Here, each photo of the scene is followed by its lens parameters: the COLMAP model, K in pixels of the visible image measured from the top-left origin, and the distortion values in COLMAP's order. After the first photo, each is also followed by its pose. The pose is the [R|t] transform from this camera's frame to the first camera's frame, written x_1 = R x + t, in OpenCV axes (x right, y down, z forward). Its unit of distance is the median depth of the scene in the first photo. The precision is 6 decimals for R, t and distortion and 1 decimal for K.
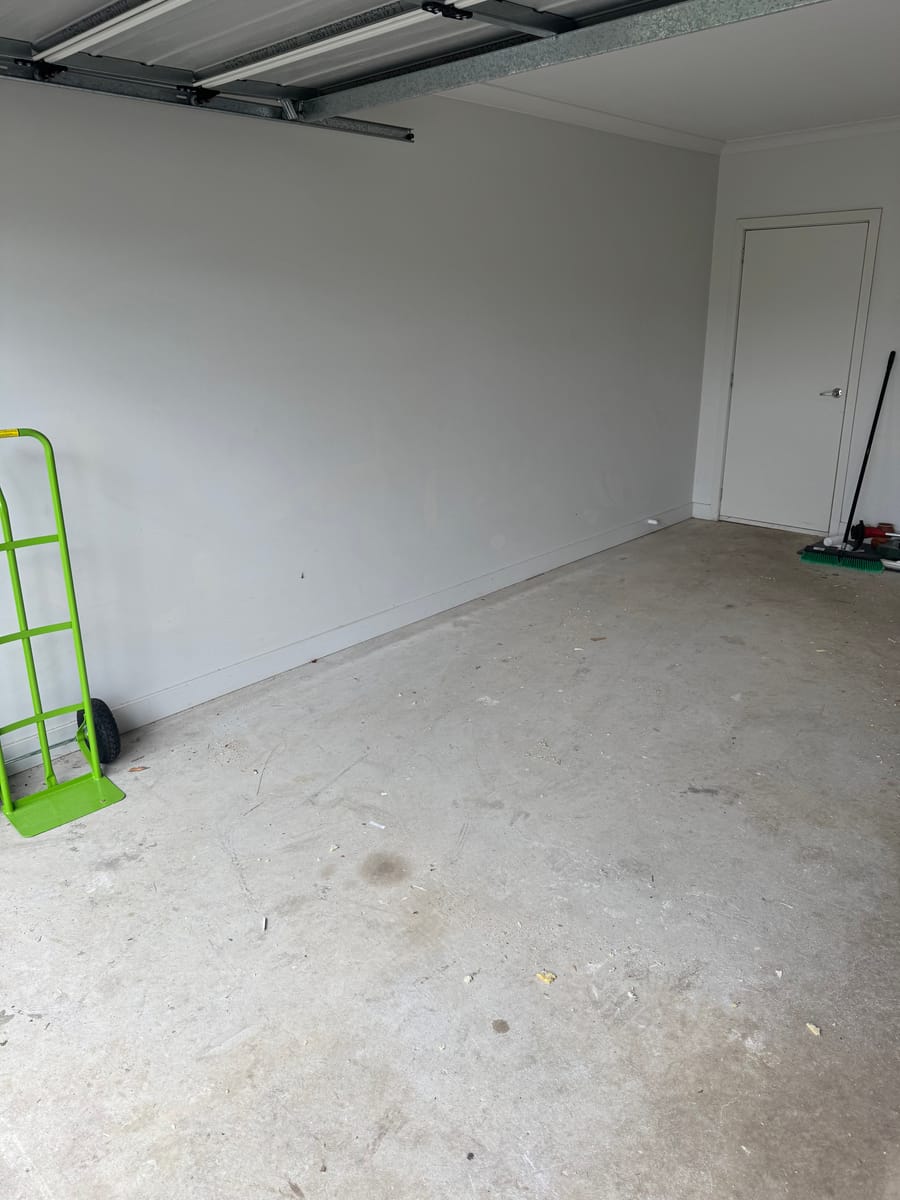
lens RADIAL K [[870.0, 0, 450.3], [0, 870.0, 592.5], [0, 0, 1]] dist [0.005751, -0.006309]
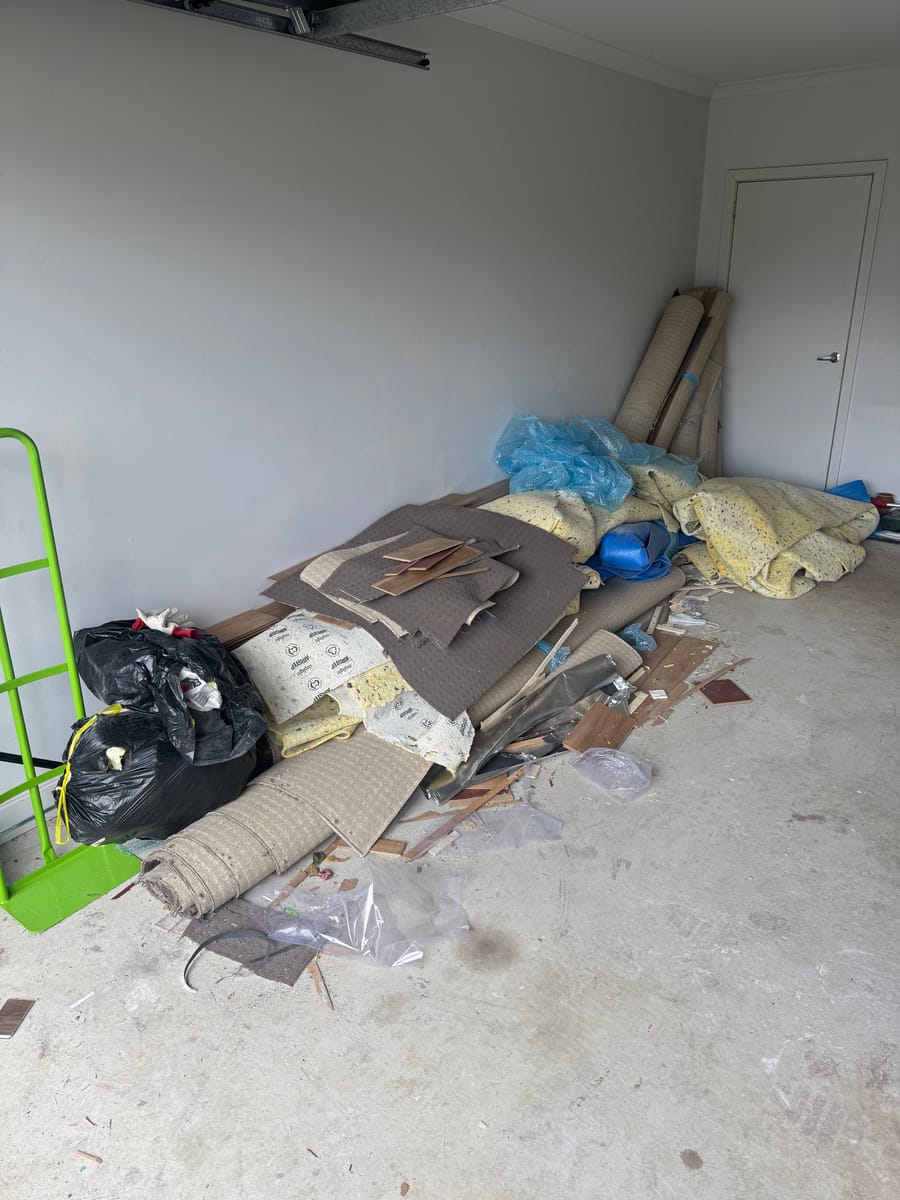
lens RADIAL K [[876.4, 0, 450.0], [0, 876.4, 600.0], [0, 0, 1]] dist [-0.032039, 0.035310]
pose [[0.993792, -0.039922, 0.103840, -0.196394], [0.034537, 0.997989, 0.053152, -0.068553], [-0.105753, -0.049235, 0.993173, 0.195962]]
